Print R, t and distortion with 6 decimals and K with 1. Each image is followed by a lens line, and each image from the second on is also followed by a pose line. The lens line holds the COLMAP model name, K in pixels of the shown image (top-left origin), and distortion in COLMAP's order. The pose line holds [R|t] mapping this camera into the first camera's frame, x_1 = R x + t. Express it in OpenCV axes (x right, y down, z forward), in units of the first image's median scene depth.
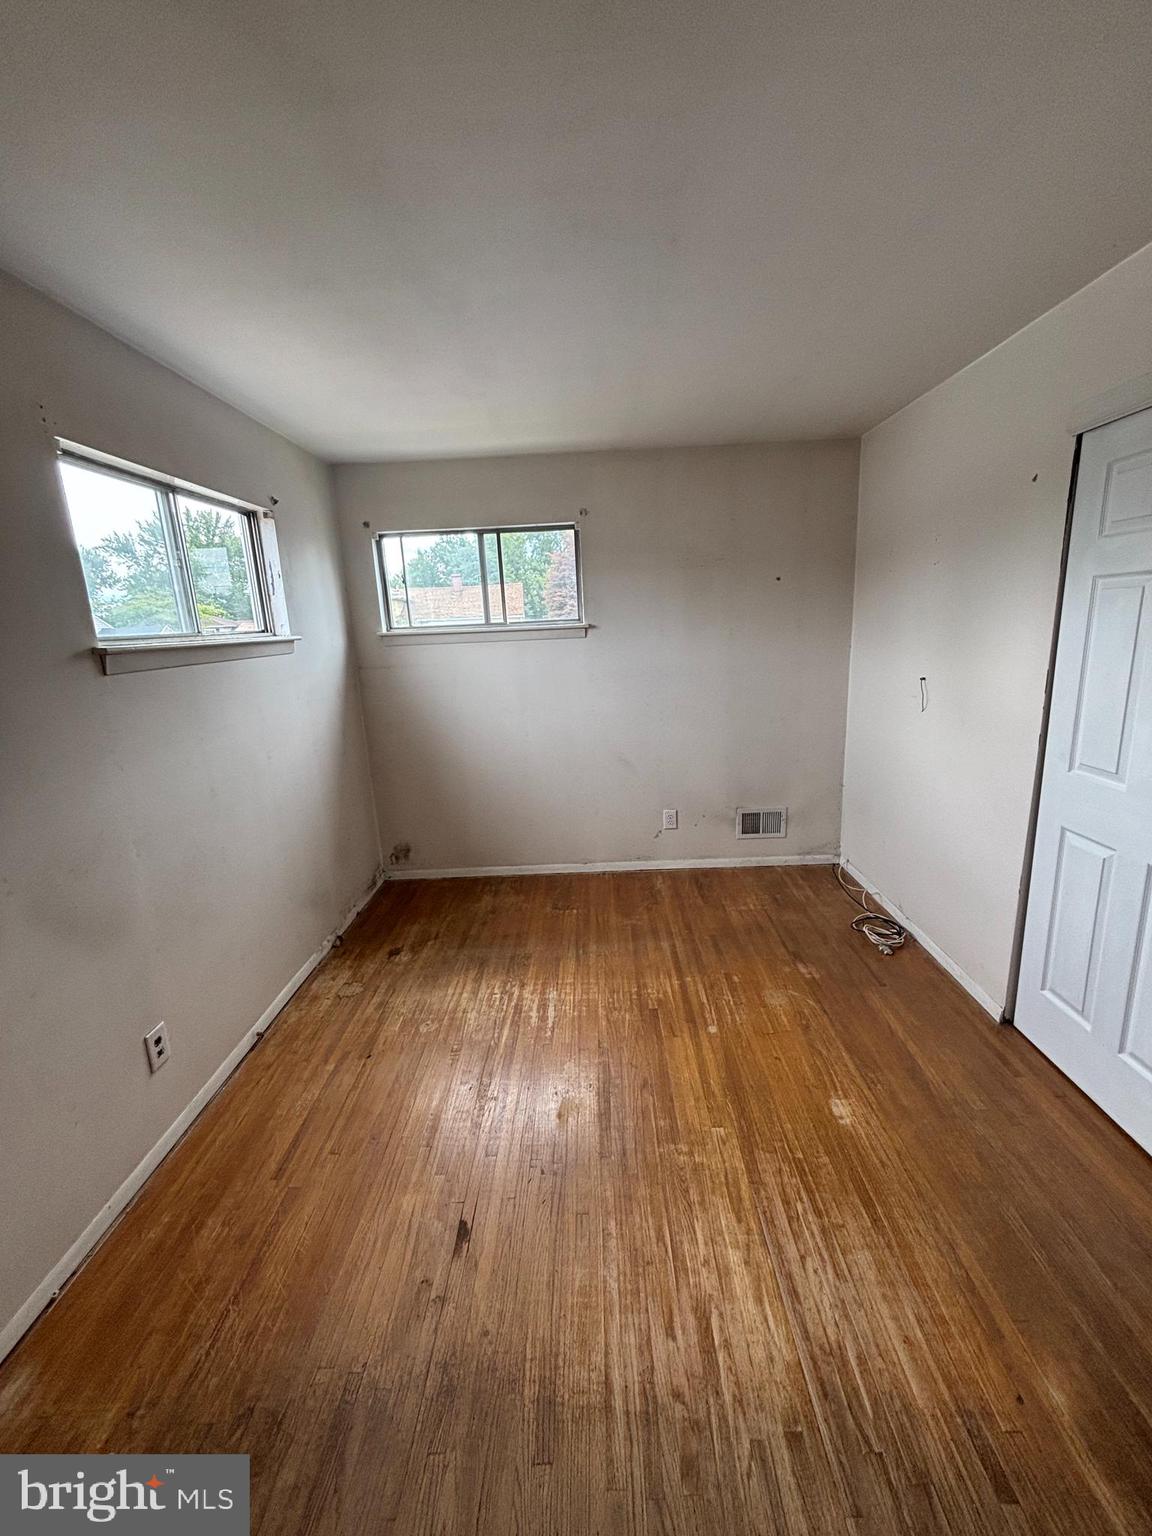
lens RADIAL K [[622.6, 0, 572.2], [0, 622.6, 766.5], [0, 0, 1]] dist [0.004719, 0.000390]
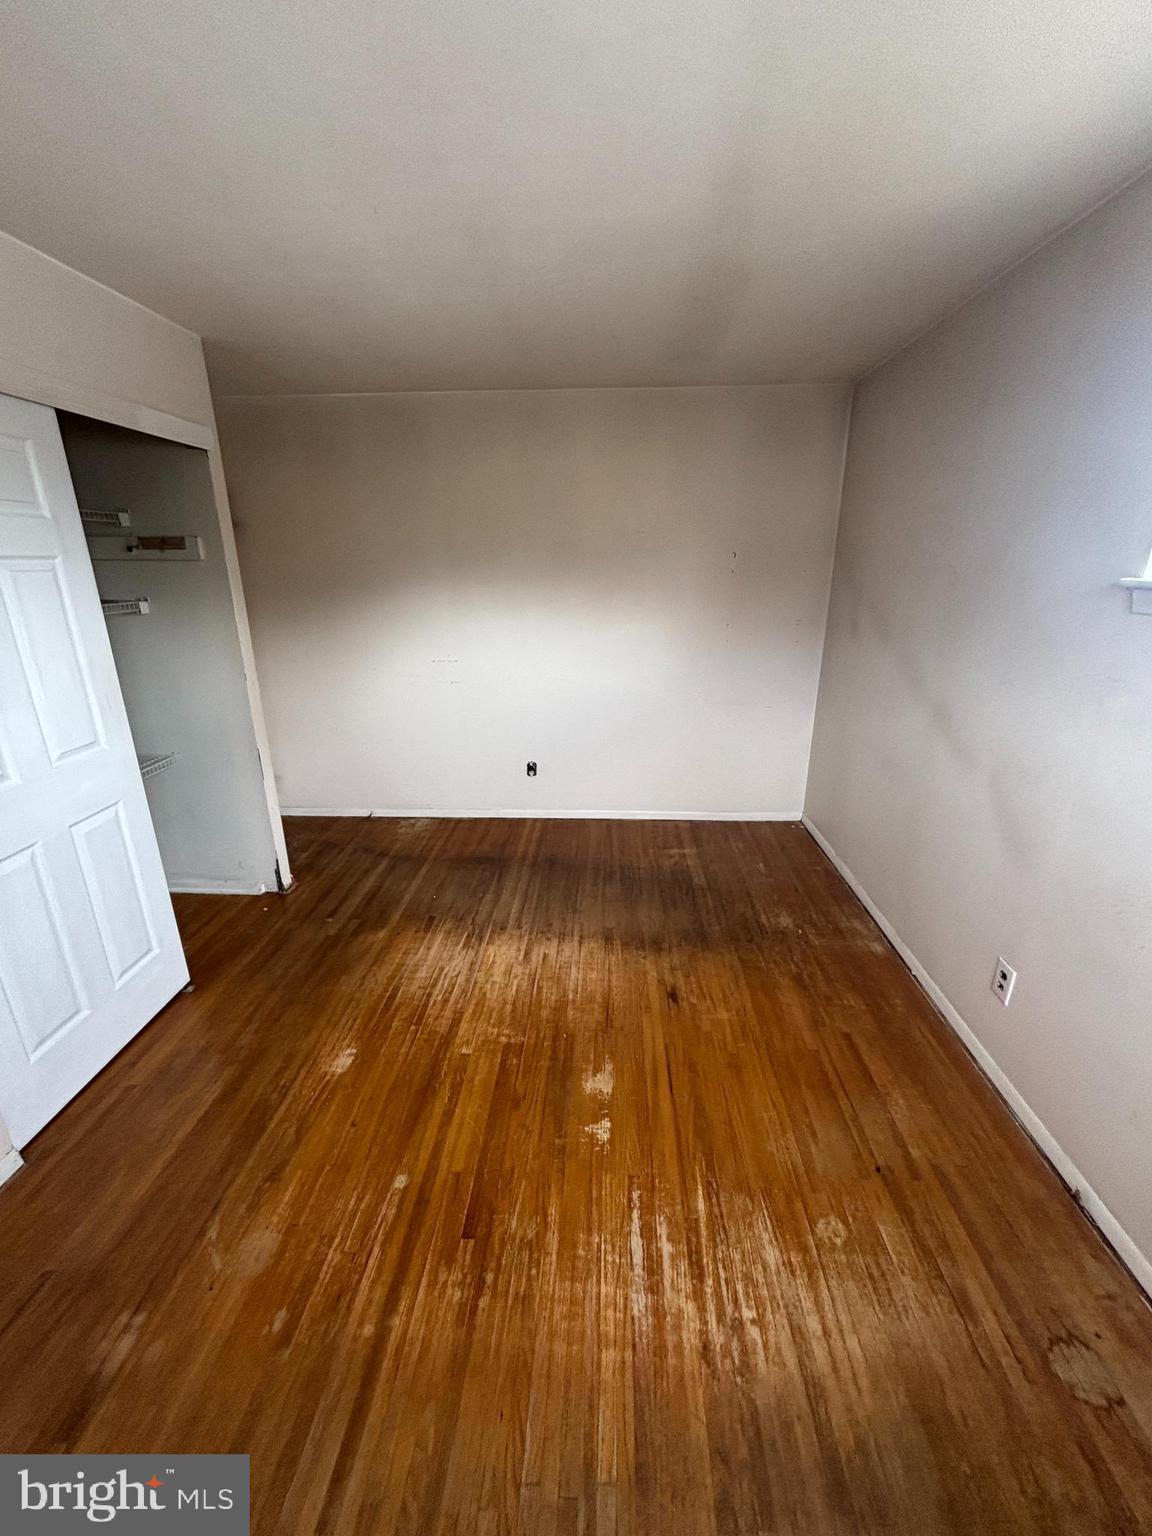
lens RADIAL K [[622.6, 0, 568.8], [0, 622.6, 762.6], [0, 0, 1]] dist [0.004719, 0.000390]
pose [[-0.998020, 0.038149, 0.050011, -0.020621], [0.058616, 0.852478, 0.519467, -0.394042], [-0.022816, 0.521369, -0.853026, 1.581220]]
